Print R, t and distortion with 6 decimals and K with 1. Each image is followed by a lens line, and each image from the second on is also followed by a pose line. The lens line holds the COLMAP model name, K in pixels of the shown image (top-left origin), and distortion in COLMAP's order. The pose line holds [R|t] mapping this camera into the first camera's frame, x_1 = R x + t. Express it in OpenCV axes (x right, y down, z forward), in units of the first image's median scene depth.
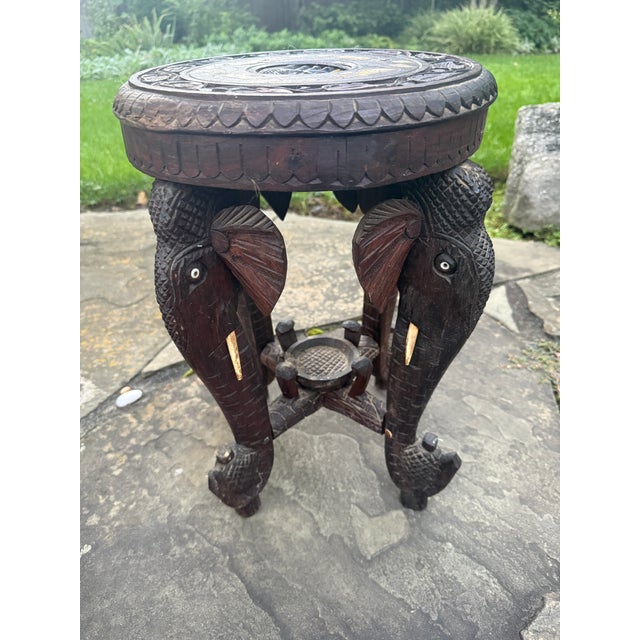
lens RADIAL K [[466.7, 0, 319.9], [0, 466.7, 319.1], [0, 0, 1]] dist [-0.000484, -0.011967]
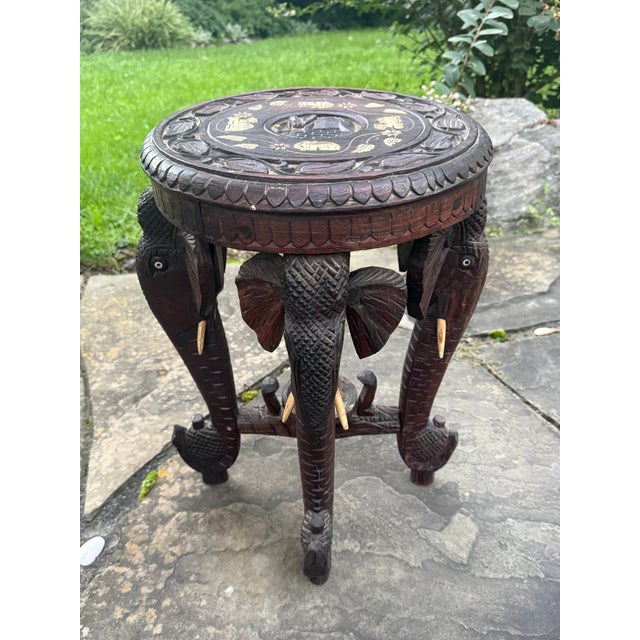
lens RADIAL K [[572.7, 0, 321.2], [0, 572.7, 353.5], [0, 0, 1]] dist [0.079919, -0.136845]
pose [[0.835623, -0.291697, 0.465454, -0.412747], [0.303481, 0.951448, 0.051430, -0.067412], [-0.457858, 0.098280, 0.883577, -0.035931]]
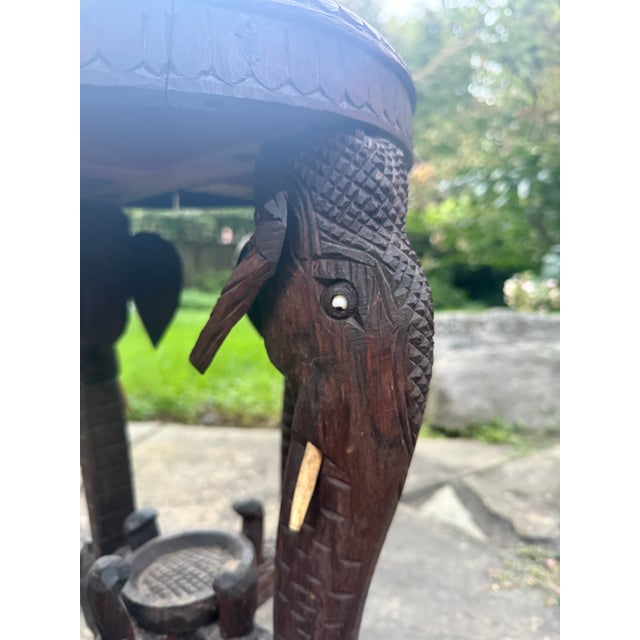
lens RADIAL K [[479.4, 0, 322.9], [0, 479.4, 323.2], [0, 0, 1]] dist [-0.039426, -0.001052]
pose [[0.973635, 0.016423, 0.227519, -0.006985], [0.096858, 0.873264, -0.477524, 0.065510], [-0.206527, 0.486971, 0.848649, 0.261552]]
